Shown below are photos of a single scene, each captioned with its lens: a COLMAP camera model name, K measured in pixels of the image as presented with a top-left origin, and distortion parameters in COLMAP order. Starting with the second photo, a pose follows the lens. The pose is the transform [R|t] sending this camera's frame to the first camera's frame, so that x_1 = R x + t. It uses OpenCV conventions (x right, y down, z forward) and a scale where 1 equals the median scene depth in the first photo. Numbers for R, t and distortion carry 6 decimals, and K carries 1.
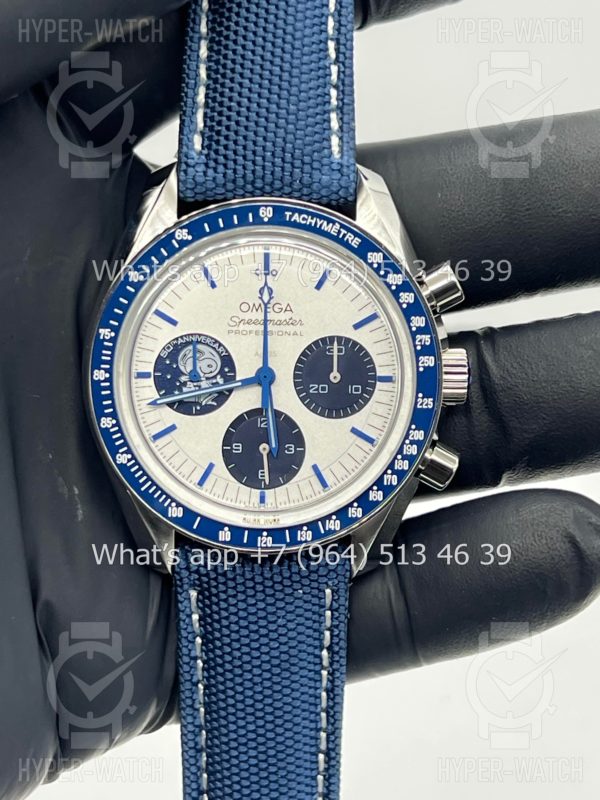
lens RADIAL K [[1868.7, 0, 299.3], [0, 1868.7, 406.5], [0, 0, 1]] dist [0.289239, 0.000000]
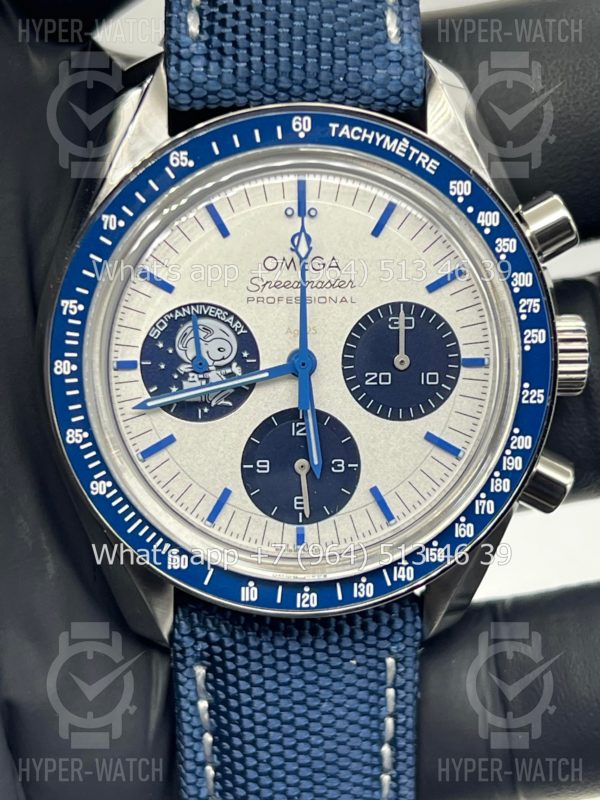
lens RADIAL K [[1868.7, 0, 299.7], [0, 1868.7, 396.4], [0, 0, 1]] dist [0.289239, 0.000000]
pose [[0.997560, -0.023954, 0.065577, -0.064930], [0.021430, 0.999012, 0.038929, -0.030693], [-0.066445, -0.037429, 0.997088, 0.307864]]
